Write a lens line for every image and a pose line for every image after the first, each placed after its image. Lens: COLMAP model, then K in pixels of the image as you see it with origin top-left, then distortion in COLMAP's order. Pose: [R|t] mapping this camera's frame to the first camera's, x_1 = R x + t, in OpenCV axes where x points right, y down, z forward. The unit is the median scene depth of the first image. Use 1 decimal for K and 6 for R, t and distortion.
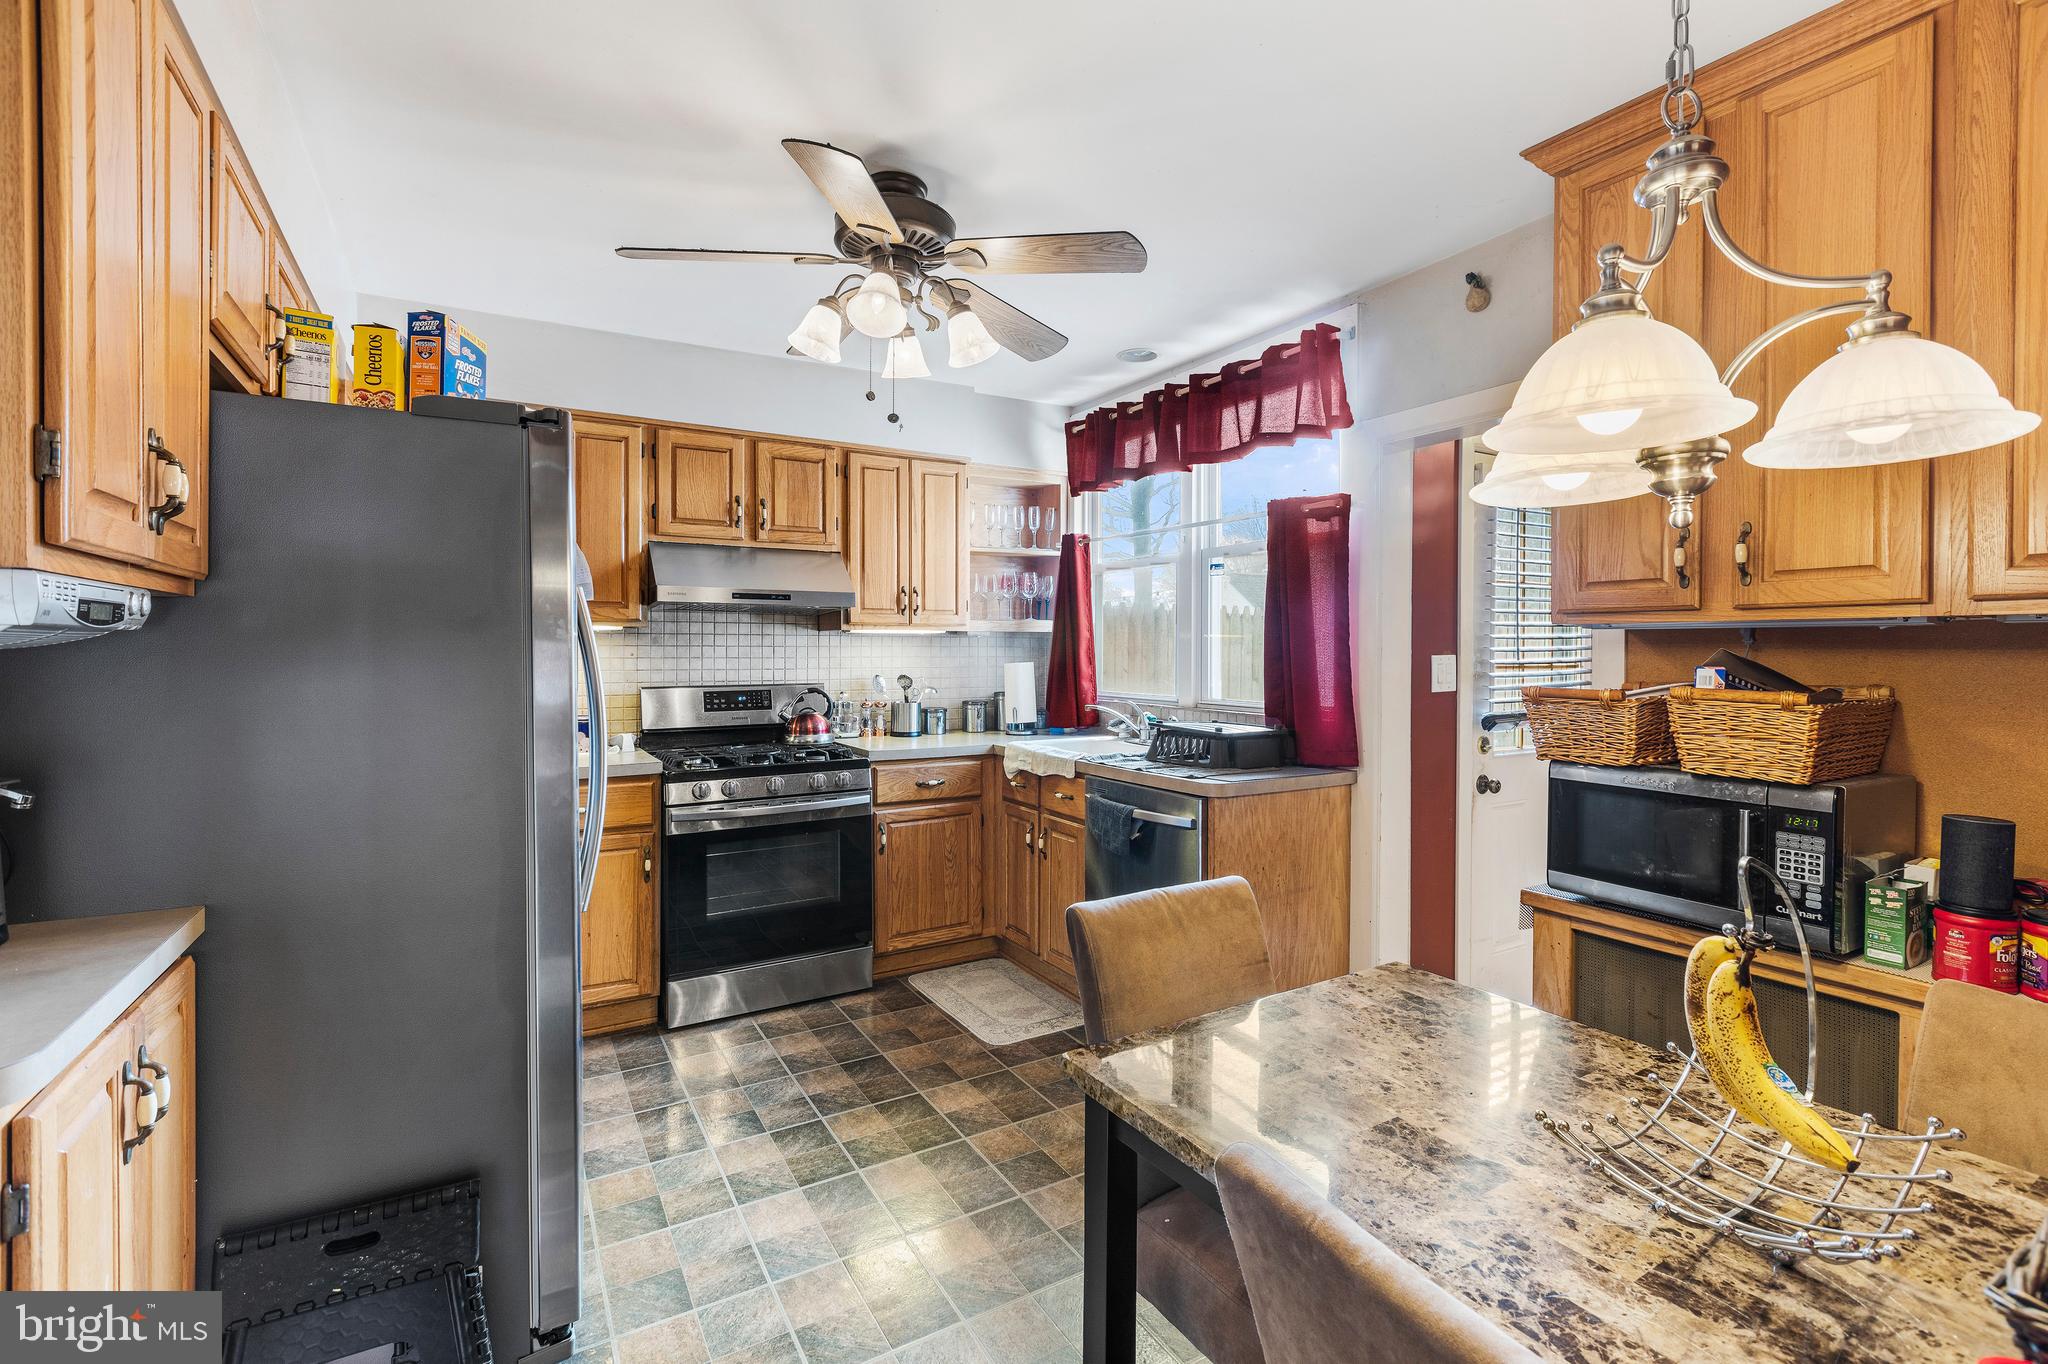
lens RADIAL K [[920.6, 0, 1026.5], [0, 920.6, 668.1], [0, 0, 1]] dist [-0.000645, 0.000053]
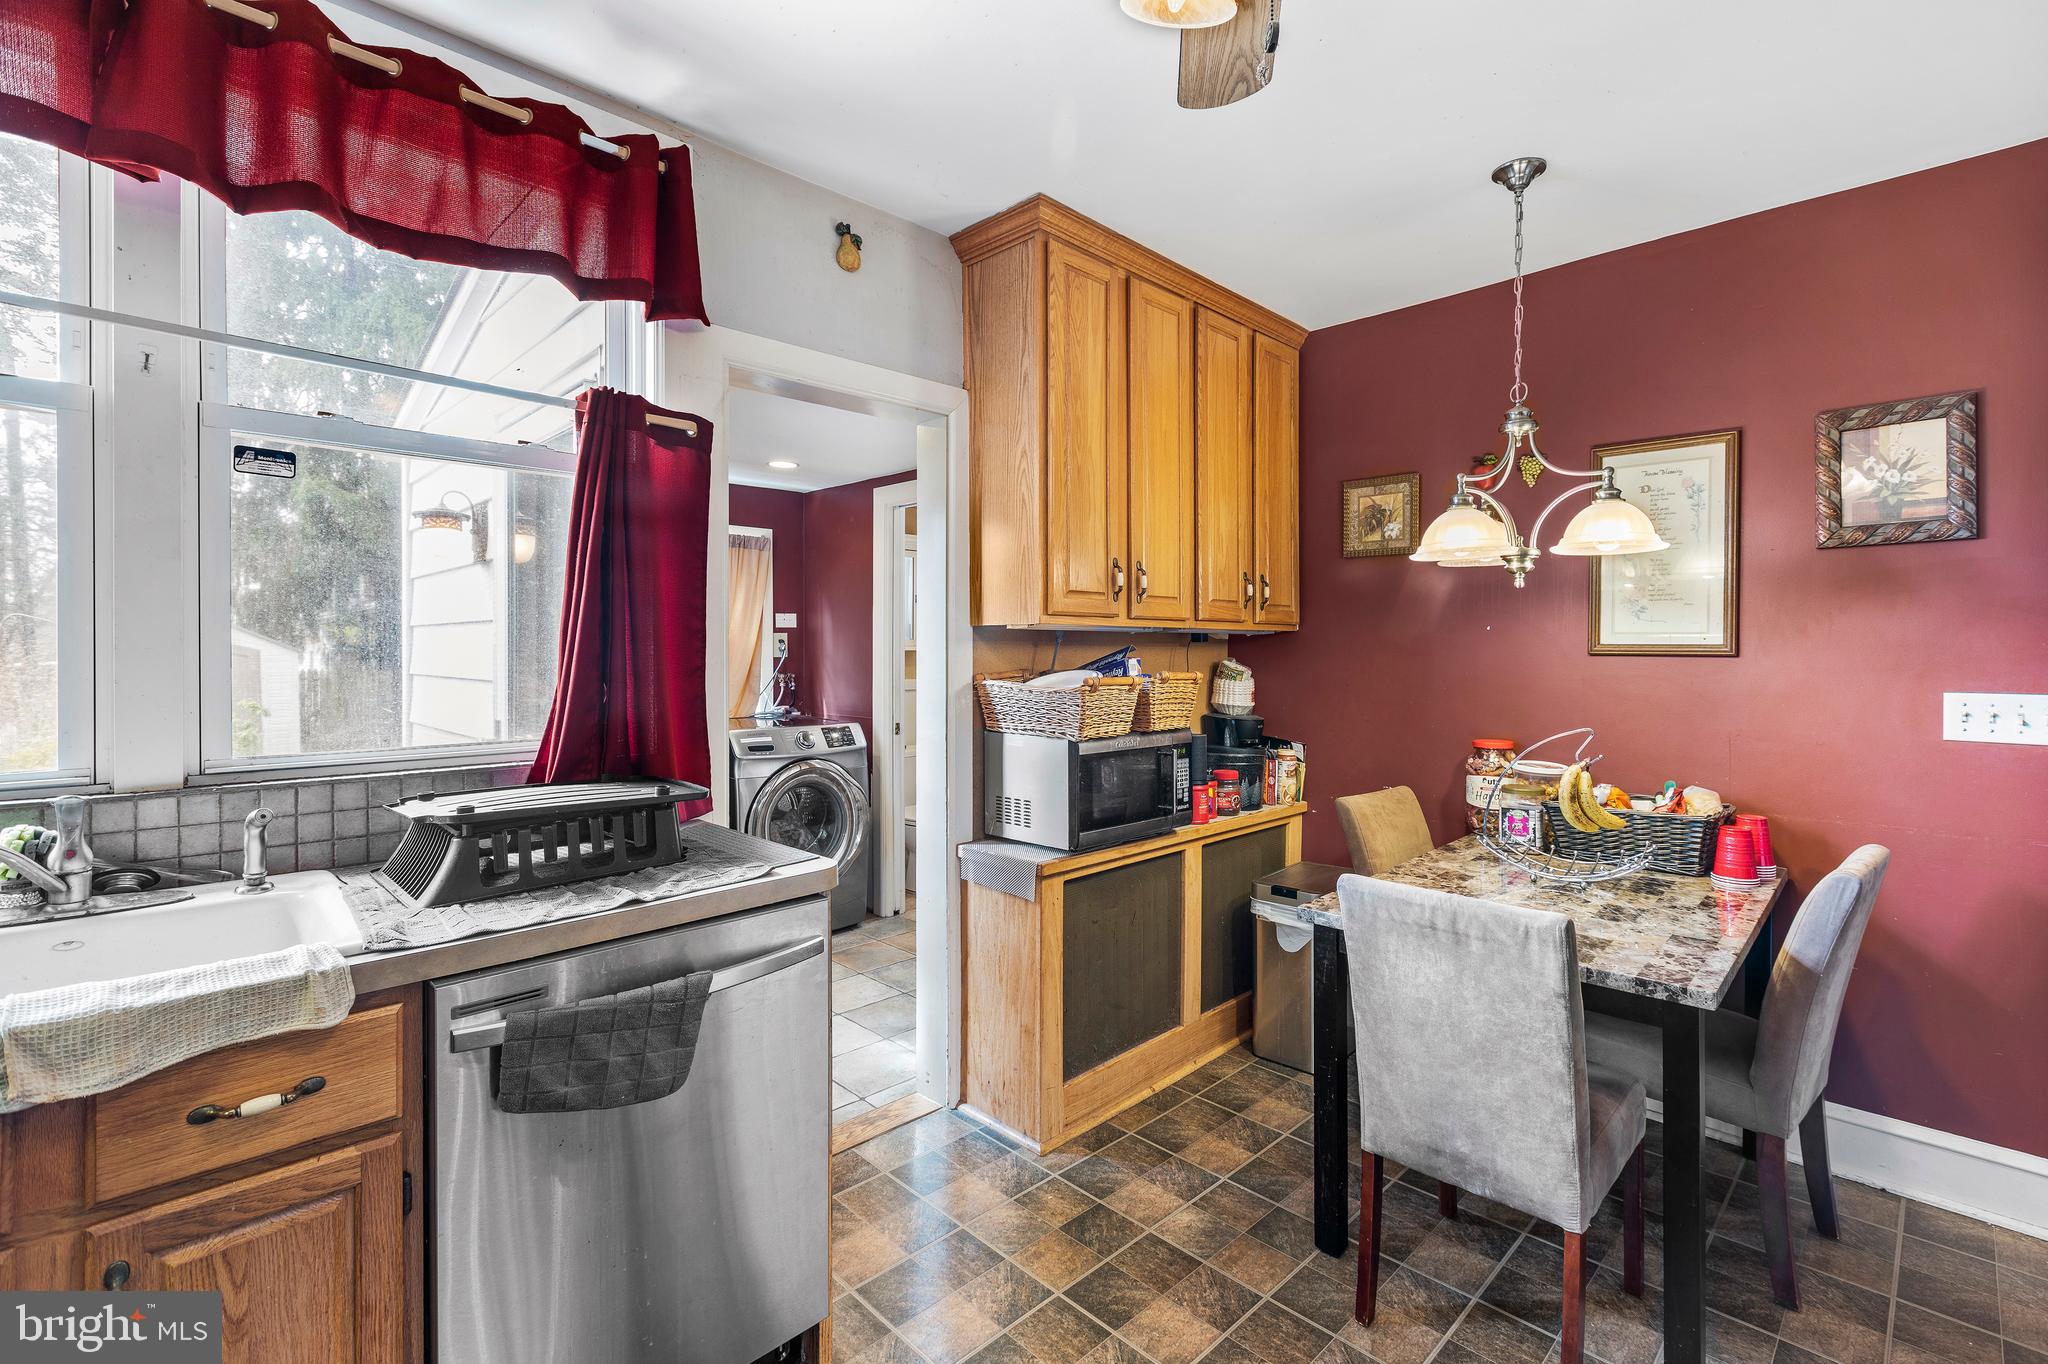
lens RADIAL K [[924.1, 0, 1030.3], [0, 924.1, 652.2], [0, 0, 1]] dist [0.000552, 0.000025]
pose [[-0.248433, -0.002967, 0.968645, -0.398963], [0.015606, 0.999853, 0.007065, -0.016175], [-0.968523, 0.016872, -0.248350, 0.965044]]
